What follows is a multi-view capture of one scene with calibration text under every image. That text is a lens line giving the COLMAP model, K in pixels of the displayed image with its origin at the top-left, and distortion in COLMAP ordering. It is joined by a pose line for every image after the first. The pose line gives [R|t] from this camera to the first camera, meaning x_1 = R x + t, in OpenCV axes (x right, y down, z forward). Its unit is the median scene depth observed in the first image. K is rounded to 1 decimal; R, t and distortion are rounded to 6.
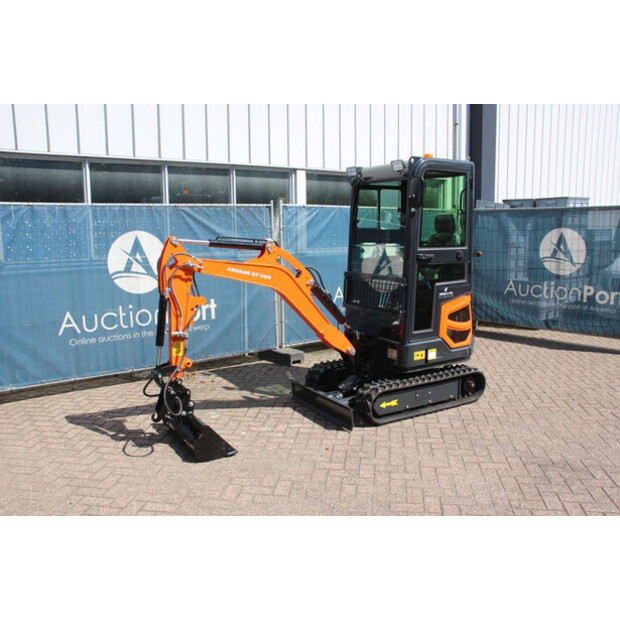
lens RADIAL K [[543.8, 0, 309.7], [0, 543.8, 310.6], [0, 0, 1]] dist [-0.139337, 0.129038]
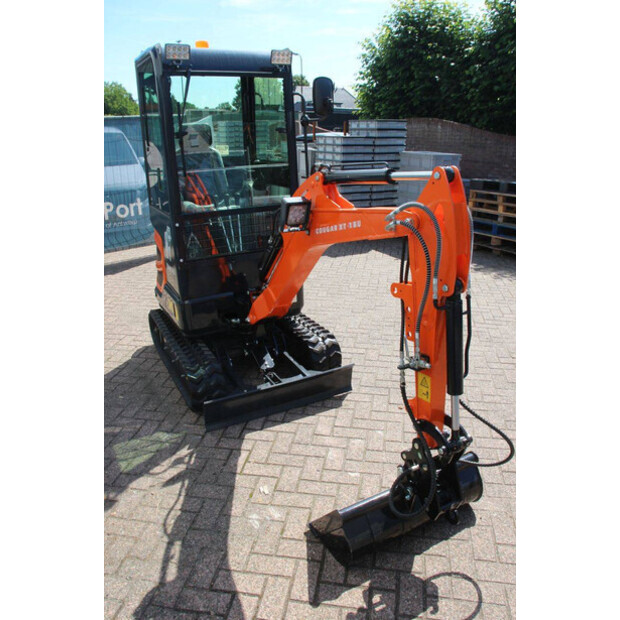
lens RADIAL K [[506.3, 0, 308.8], [0, 506.3, 310.9], [0, 0, 1]] dist [-0.162267, 0.132359]
pose [[0.035424, -0.337010, 0.940834, -0.566186], [0.163393, 0.930711, 0.327232, -0.145778], [-0.985925, 0.142134, 0.088034, 0.884584]]
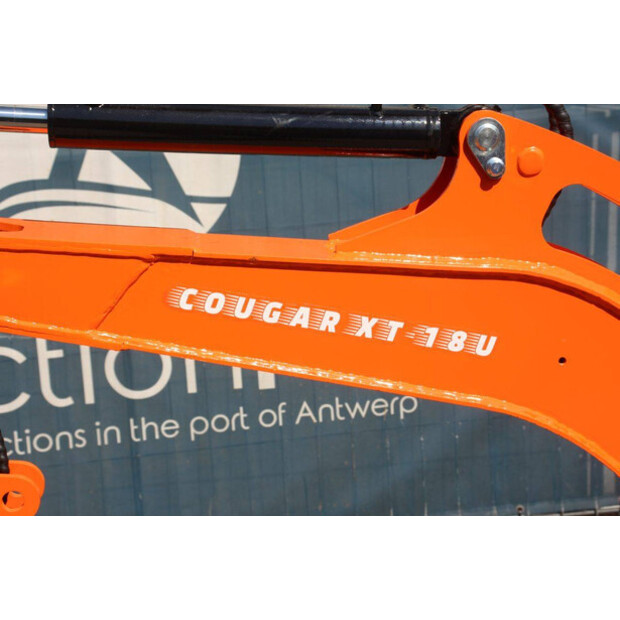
lens RADIAL K [[1301.8, 0, 310.5], [0, 1301.8, 312.8], [0, 0, 1]] dist [0.334635, 0.000000]
pose [[0.896274, 0.066869, -0.438431, 0.034089], [-0.020690, 0.993796, 0.109275, -0.095996], [0.443018, -0.088869, 0.892097, 0.591293]]
